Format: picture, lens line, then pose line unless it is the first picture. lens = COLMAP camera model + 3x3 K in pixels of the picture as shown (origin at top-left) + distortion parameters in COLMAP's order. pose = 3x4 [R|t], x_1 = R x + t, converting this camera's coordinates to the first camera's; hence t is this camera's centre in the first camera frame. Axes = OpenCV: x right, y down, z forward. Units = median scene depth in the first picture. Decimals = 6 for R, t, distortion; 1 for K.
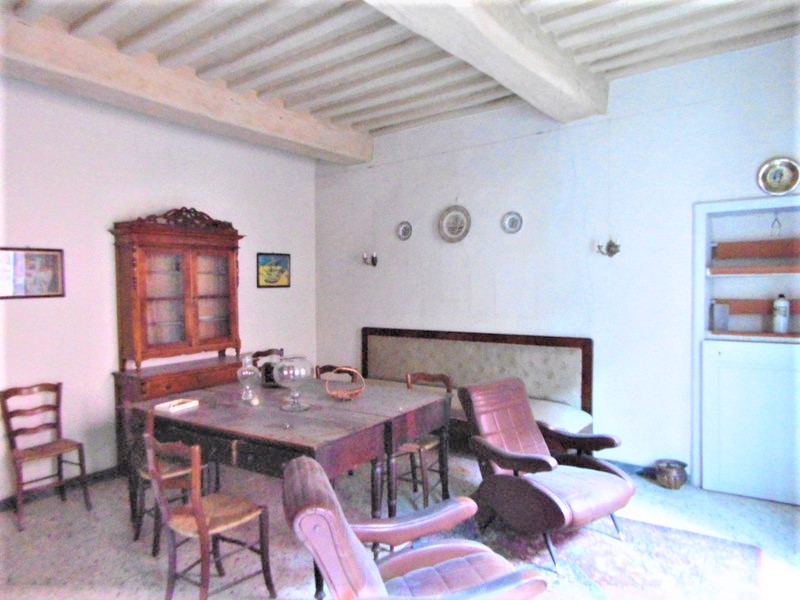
lens RADIAL K [[528.8, 0, 398.0], [0, 528.8, 300.0], [0, 0, 1]] dist [0.014381, -0.006202]
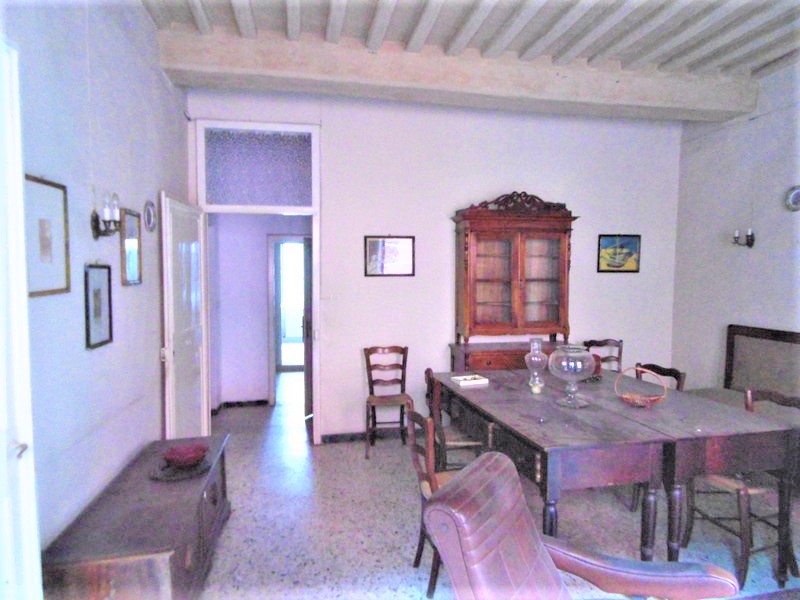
lens RADIAL K [[528.8, 0, 398.0], [0, 528.8, 300.0], [0, 0, 1]] dist [0.014381, -0.006202]
pose [[0.731800, 0.054295, -0.679354, 0.143607], [-0.036218, 0.998511, 0.040788, 0.000400], [0.680557, -0.005244, 0.732677, 0.098860]]
